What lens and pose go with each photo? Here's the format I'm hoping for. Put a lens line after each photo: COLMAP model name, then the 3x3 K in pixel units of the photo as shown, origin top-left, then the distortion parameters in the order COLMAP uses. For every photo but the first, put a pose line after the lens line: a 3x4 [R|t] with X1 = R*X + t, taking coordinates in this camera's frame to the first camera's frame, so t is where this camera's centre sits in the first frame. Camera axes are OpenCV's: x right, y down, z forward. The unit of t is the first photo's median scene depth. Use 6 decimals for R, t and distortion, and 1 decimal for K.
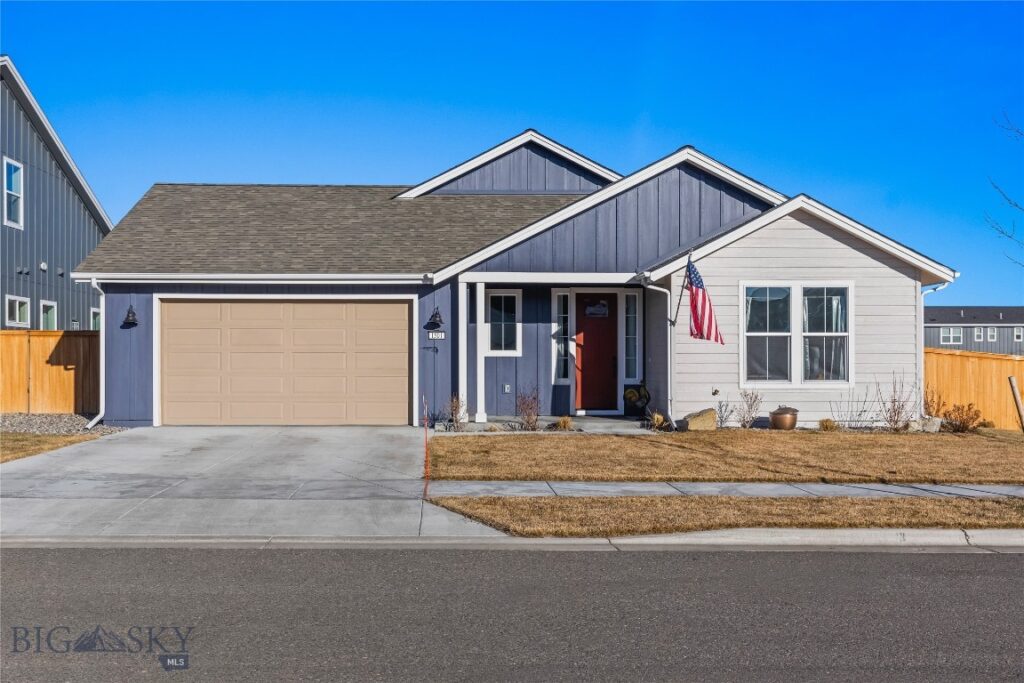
lens RADIAL K [[1019.5, 0, 512.0], [0, 1019.5, 341.5], [0, 0, 1]] dist [0.017602, 0.008207]
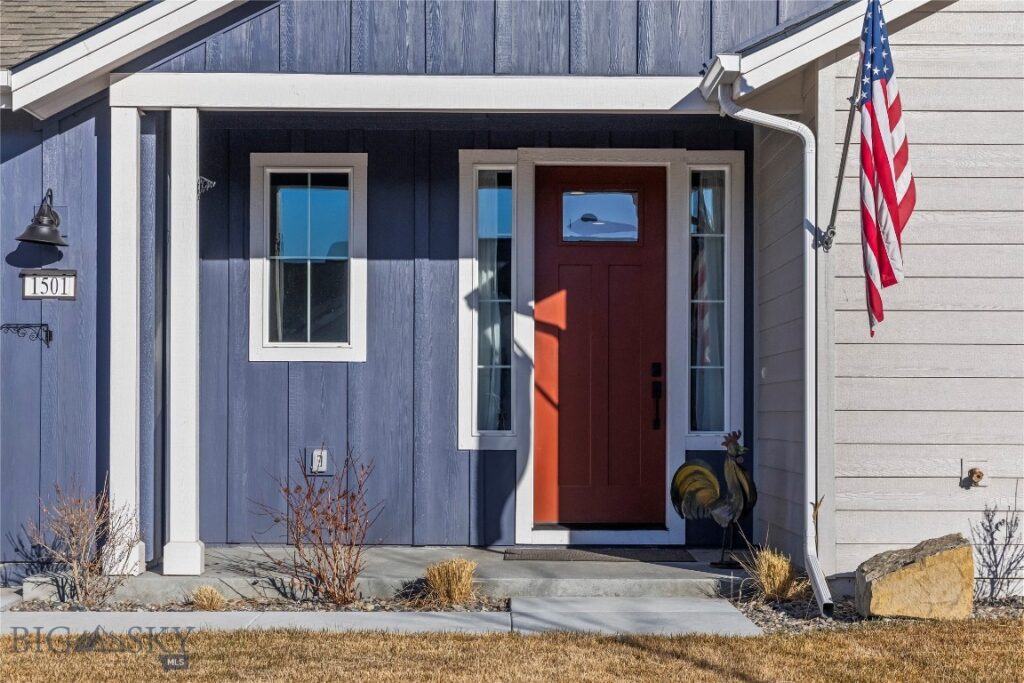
lens RADIAL K [[1902.4, 0, 512.0], [0, 1902.4, 341.5], [0, 0, 1]] dist [0.010902, -0.023901]
pose [[0.998926, 0.001901, -0.046287, 0.091936], [-0.002710, 0.999844, -0.017425, 0.020436], [0.046247, 0.017532, 0.998776, 0.443773]]
